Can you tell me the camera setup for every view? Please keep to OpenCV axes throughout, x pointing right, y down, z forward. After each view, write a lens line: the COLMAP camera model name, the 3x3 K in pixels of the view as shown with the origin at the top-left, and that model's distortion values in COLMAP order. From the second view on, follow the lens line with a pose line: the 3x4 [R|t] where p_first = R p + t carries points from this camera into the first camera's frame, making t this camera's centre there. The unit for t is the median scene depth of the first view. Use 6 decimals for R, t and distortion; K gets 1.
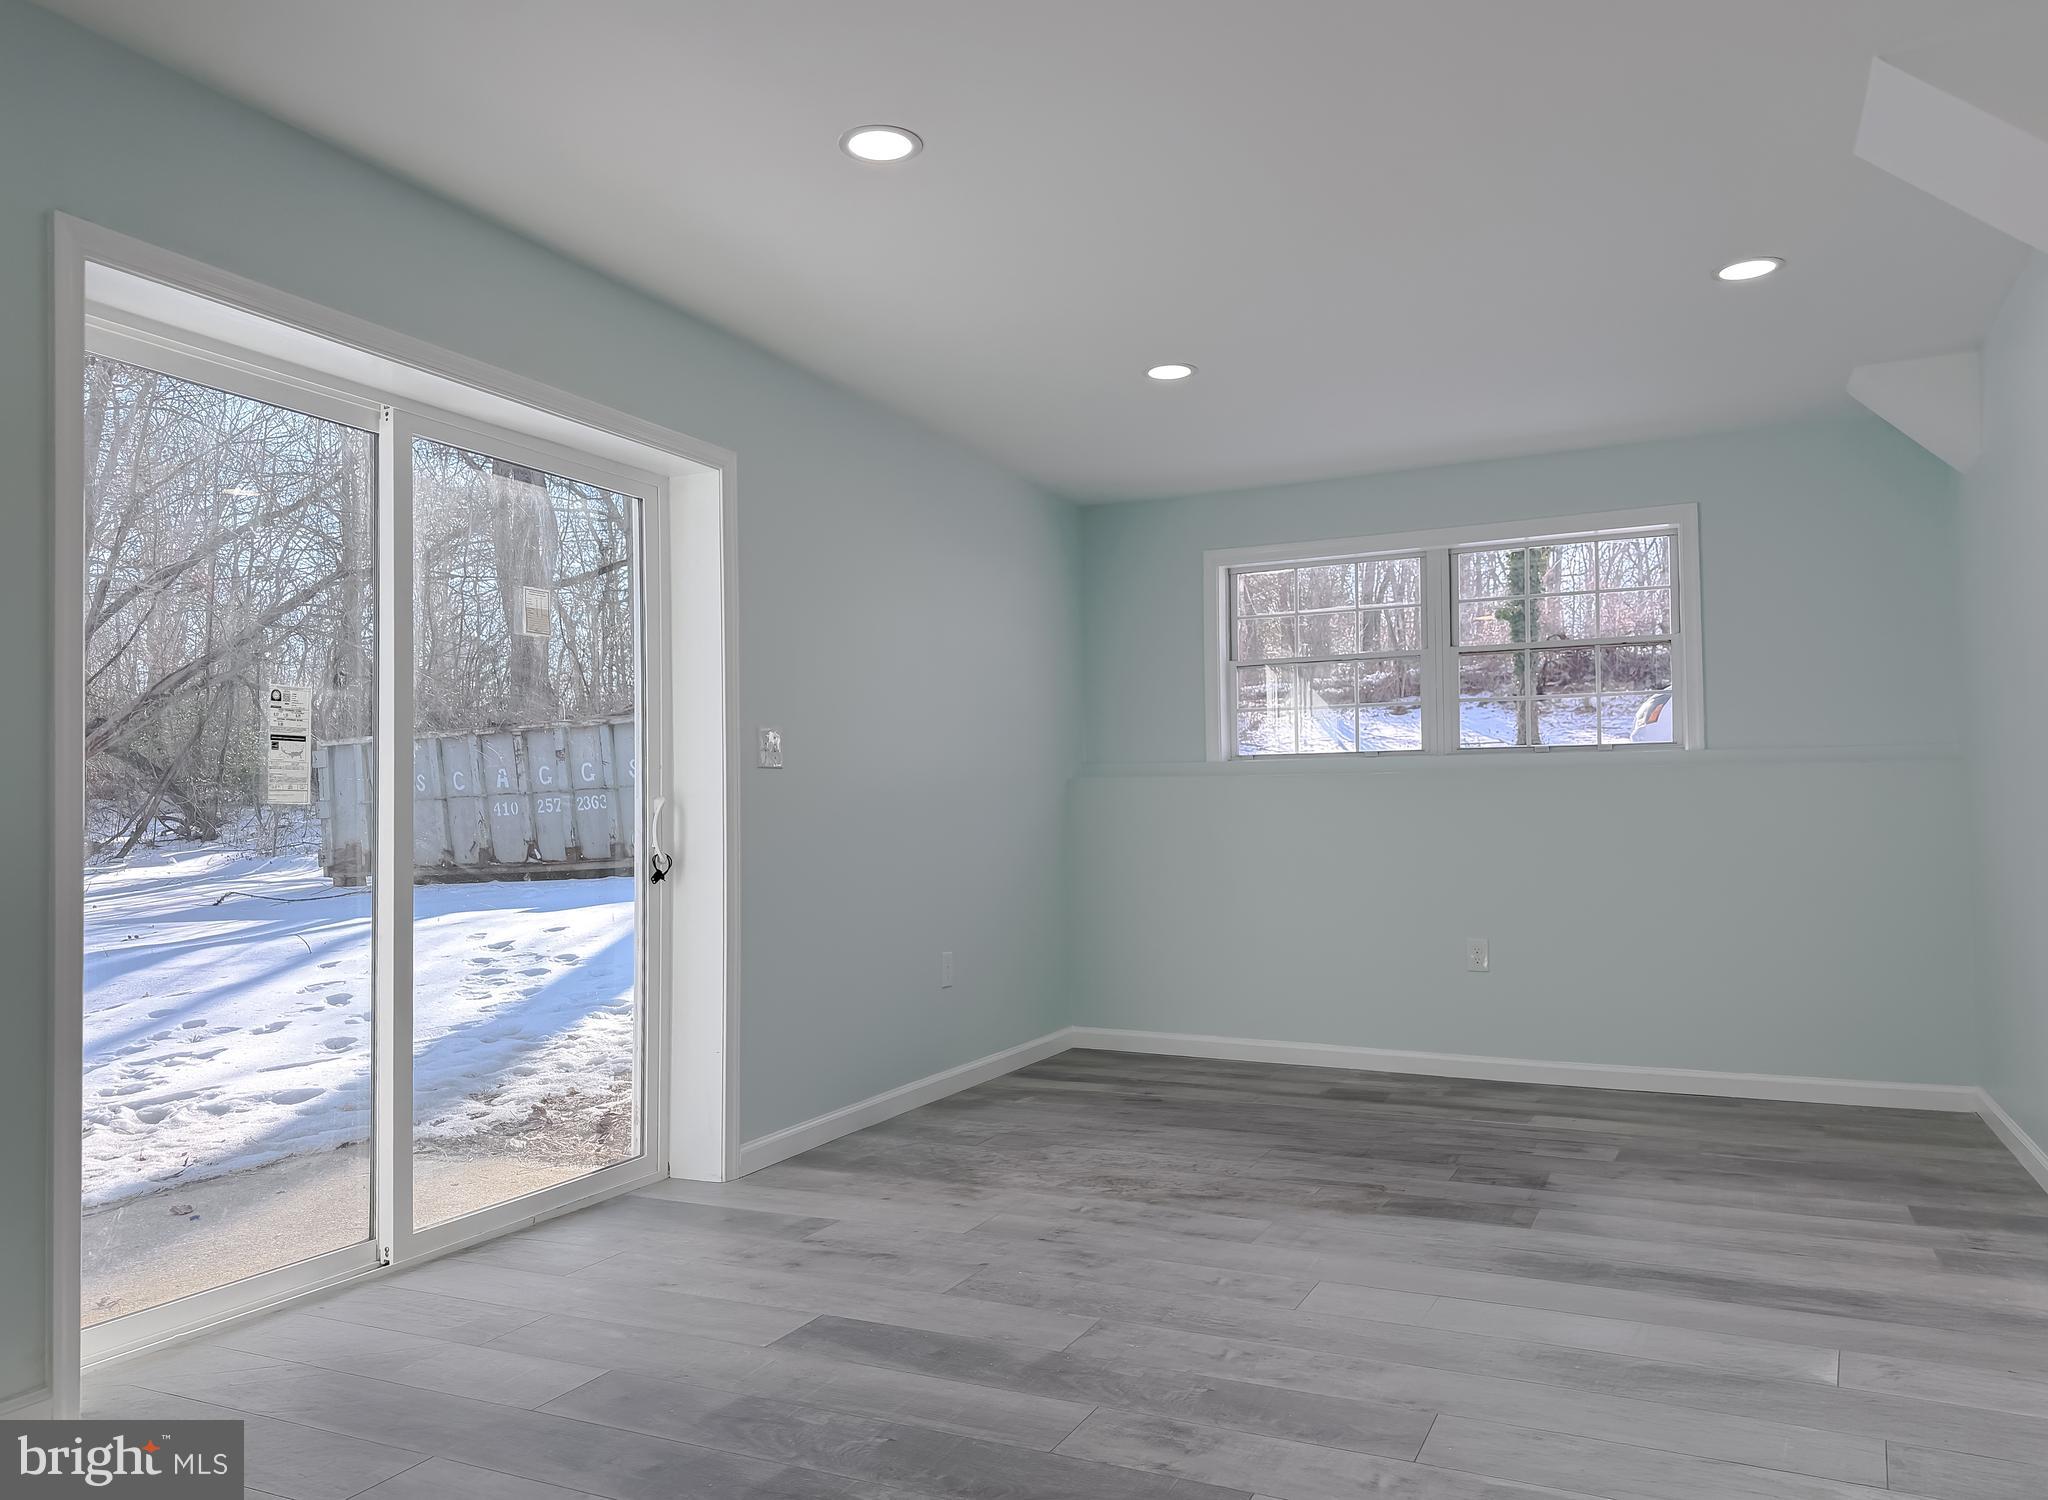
lens RADIAL K [[1460.7, 0, 1024.0], [0, 1460.7, 750.0], [0, 0, 1]] dist [0.124481, -0.219056]
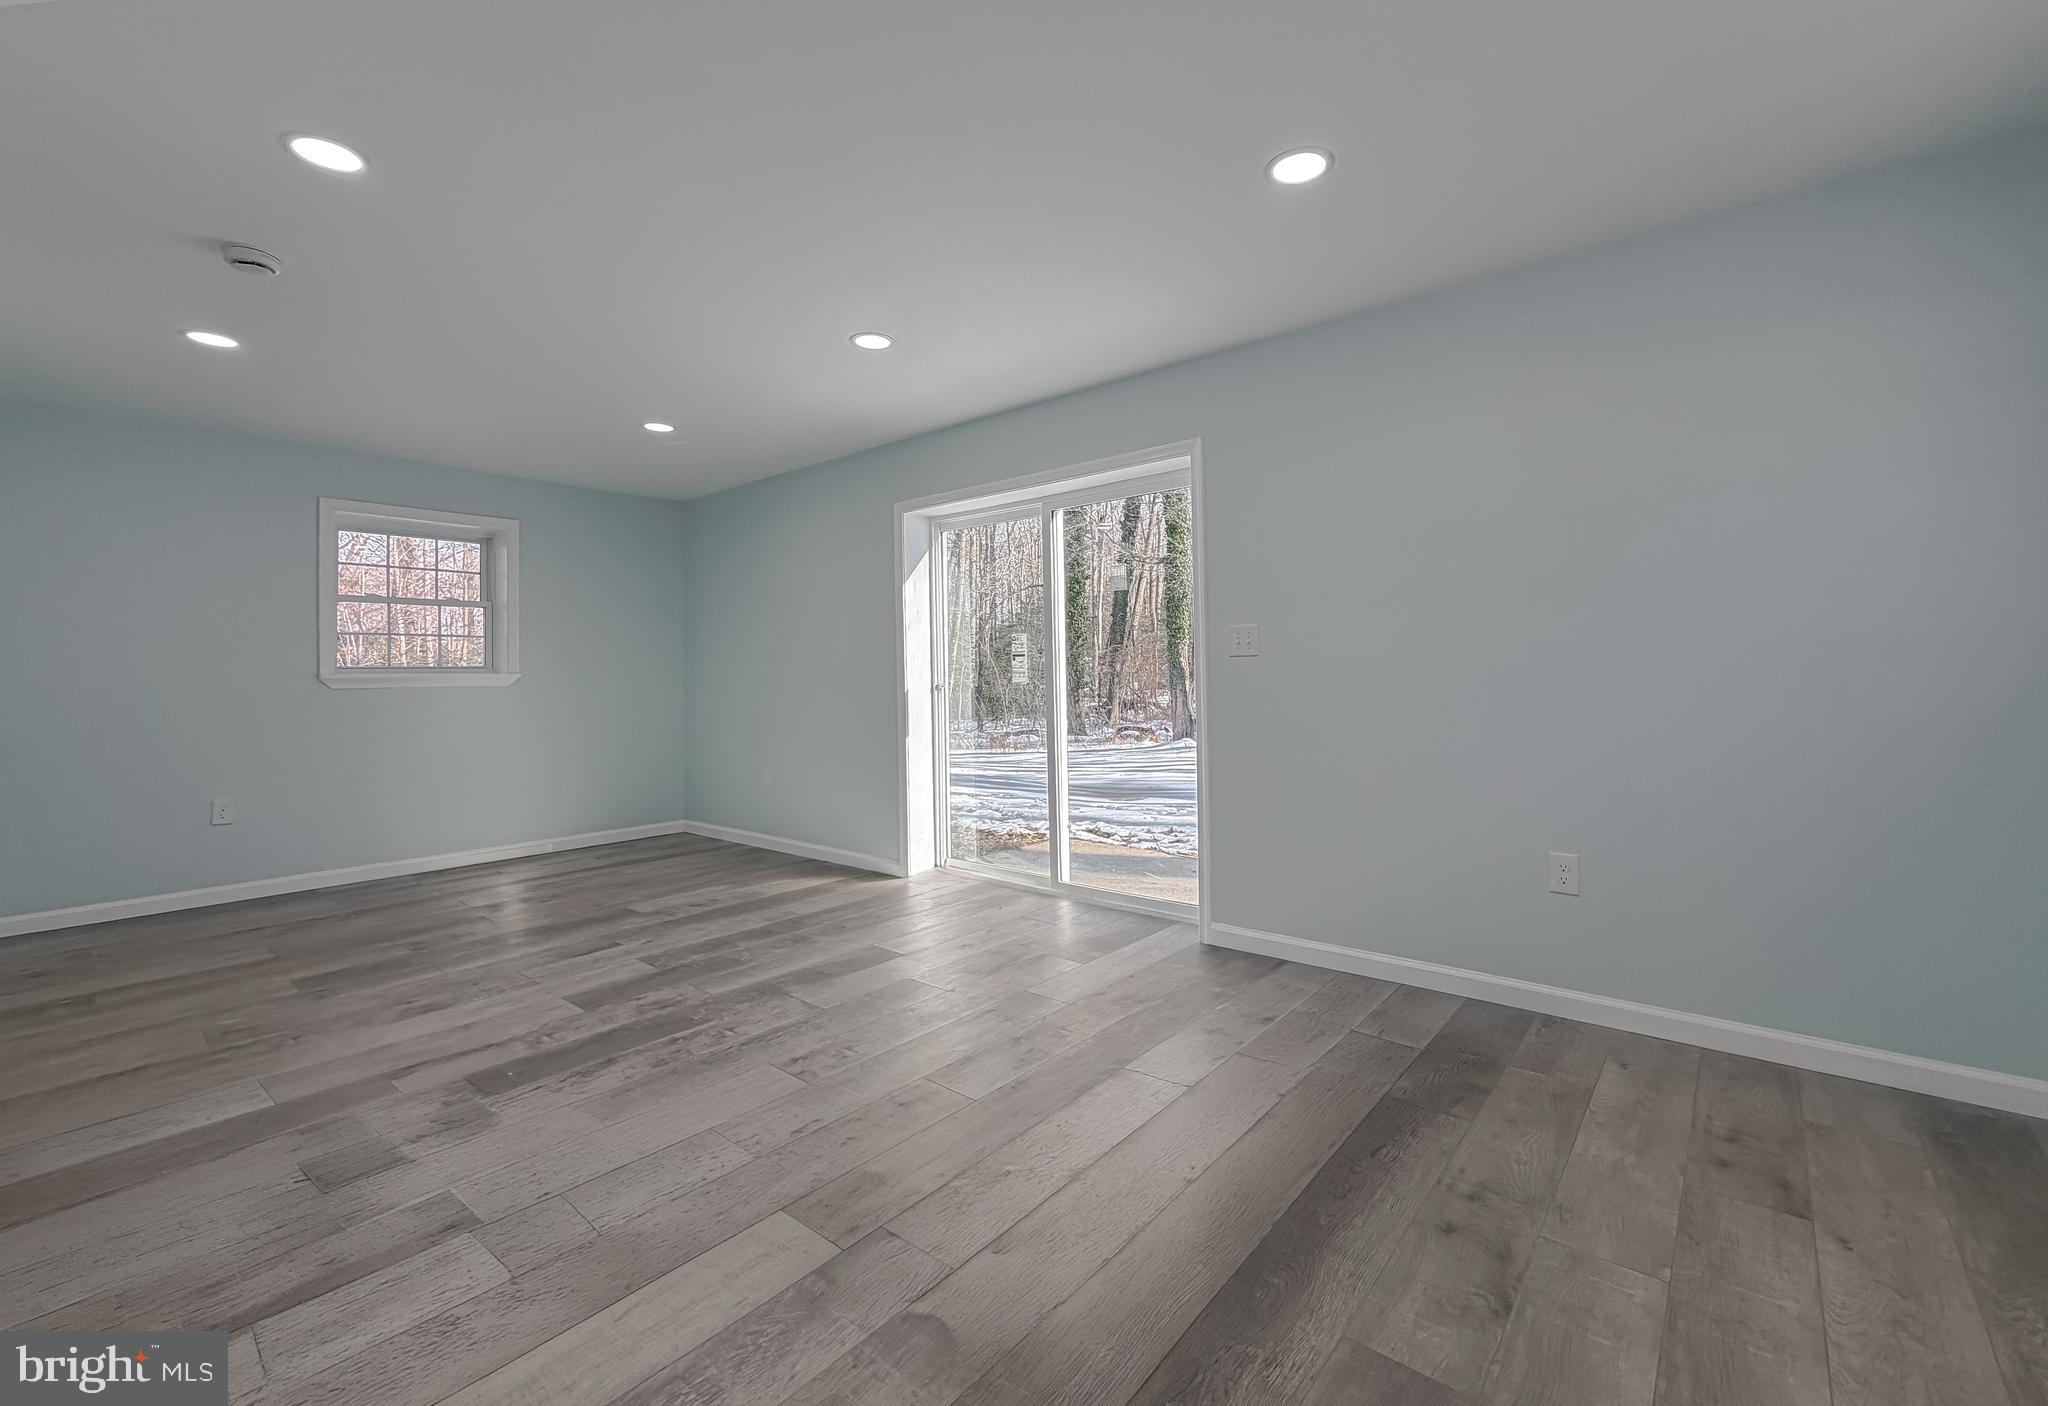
lens RADIAL K [[840.3, 0, 1043.2], [0, 840.3, 681.0], [0, 0, 1]] dist [0.000872, -0.000220]
pose [[-0.240259, 0.019481, -0.970513, 0.719534], [0.057361, 0.998336, 0.005840, 0.021538], [0.969013, -0.054267, -0.240977, 1.190885]]
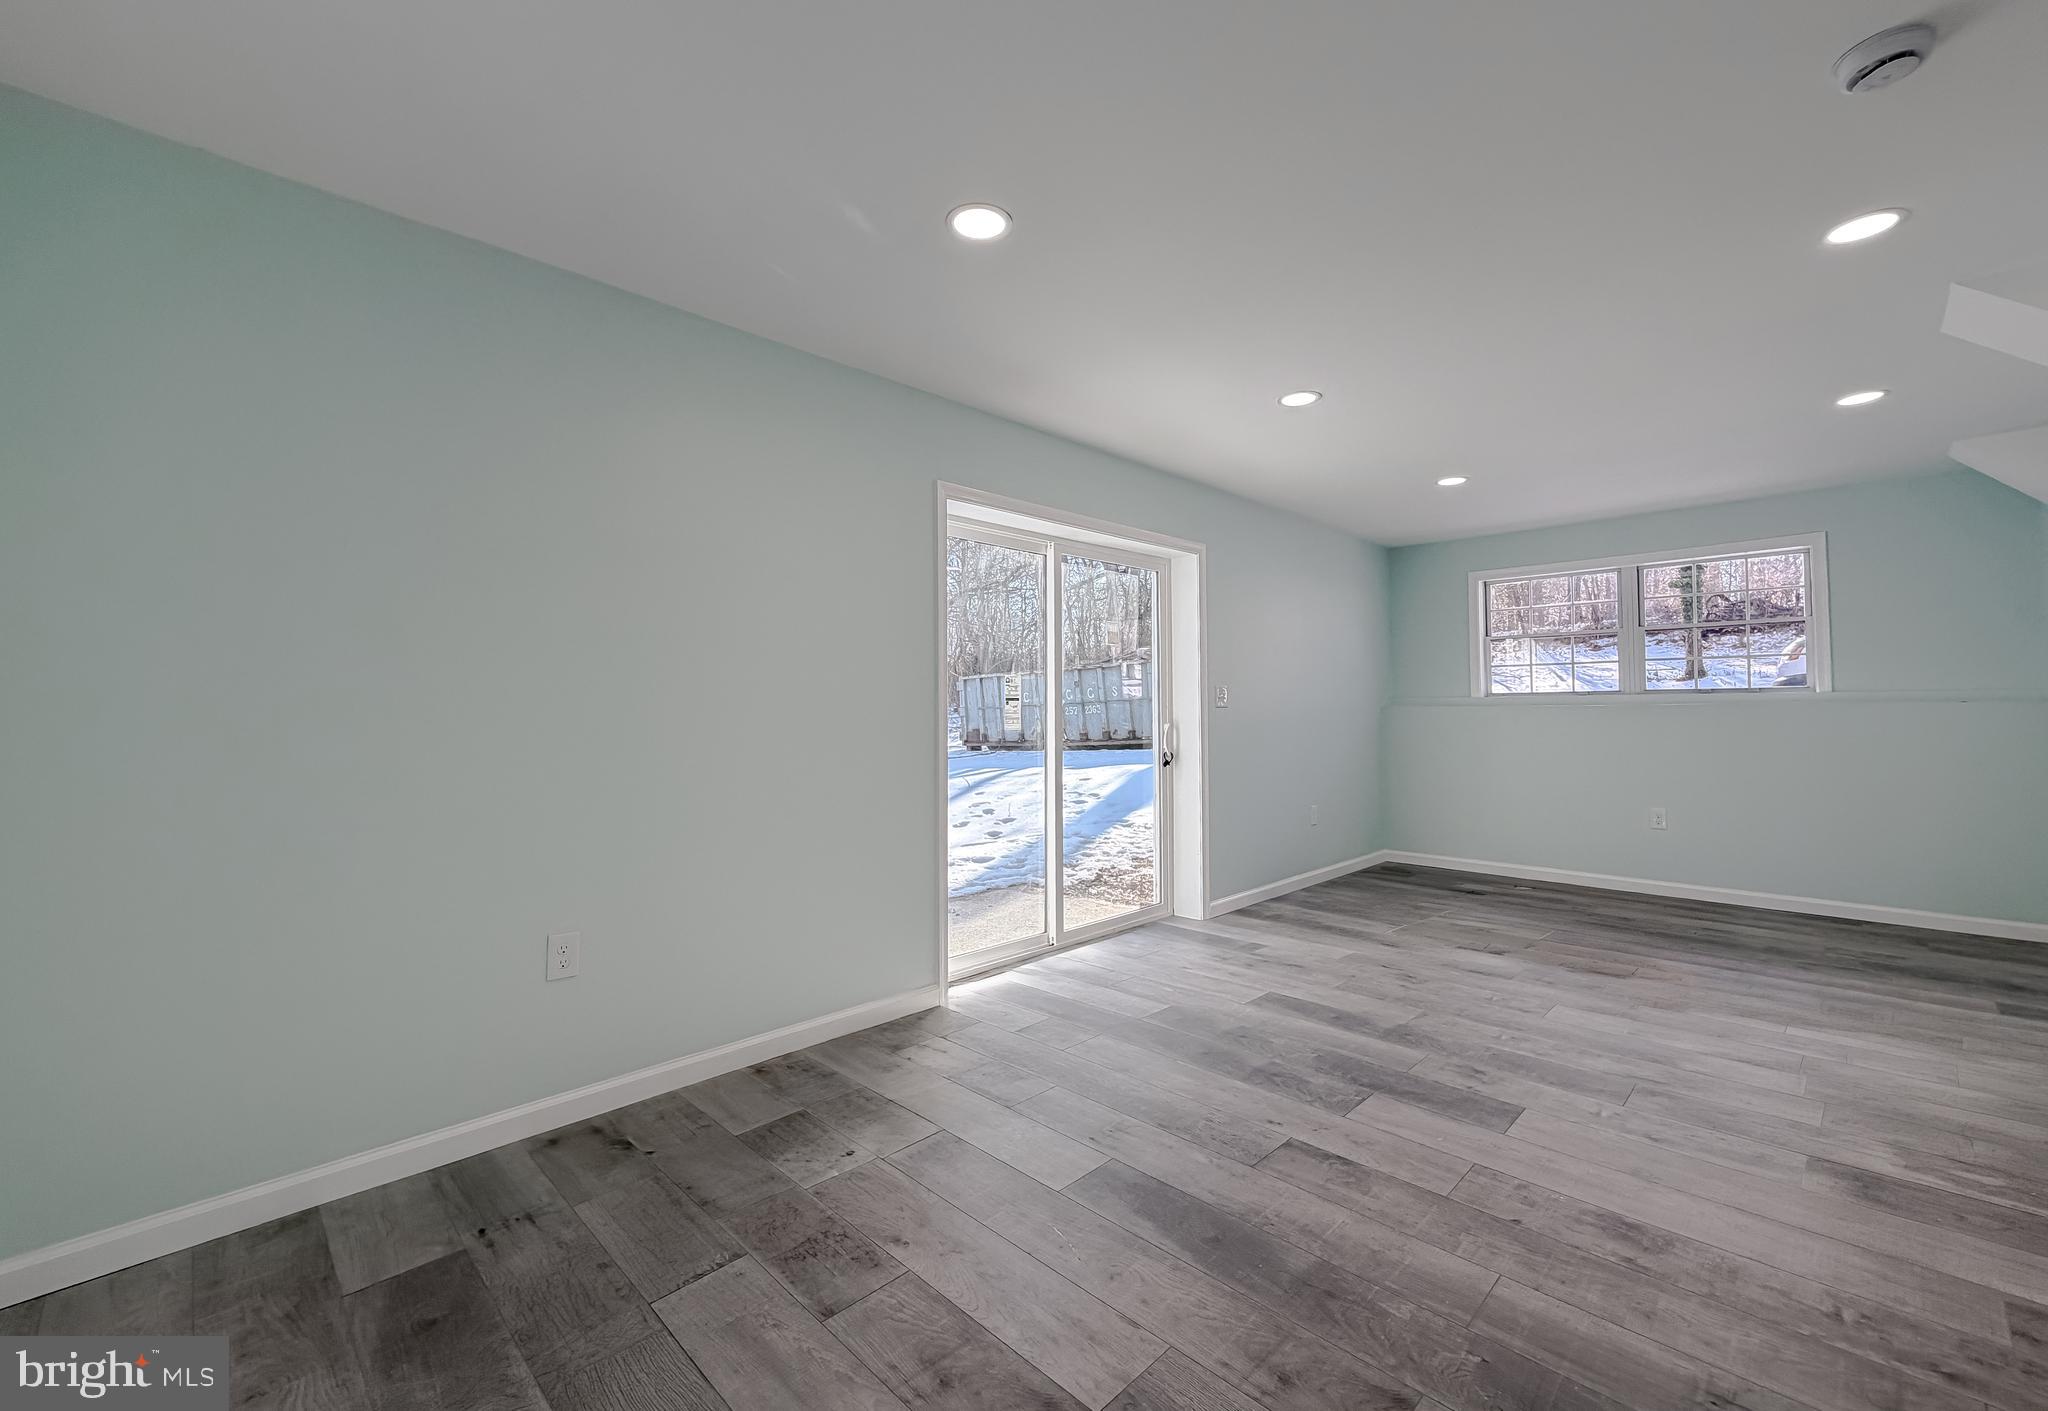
lens RADIAL K [[840.3, 0, 1043.2], [0, 840.3, 683.5], [0, 0, 1]] dist [0.000872, -0.000220]
pose [[0.945878, -0.006797, -0.324452, -0.045692], [0.010019, 0.999916, 0.008263, -0.034975], [0.324368, -0.011066, 0.945866, -0.126854]]
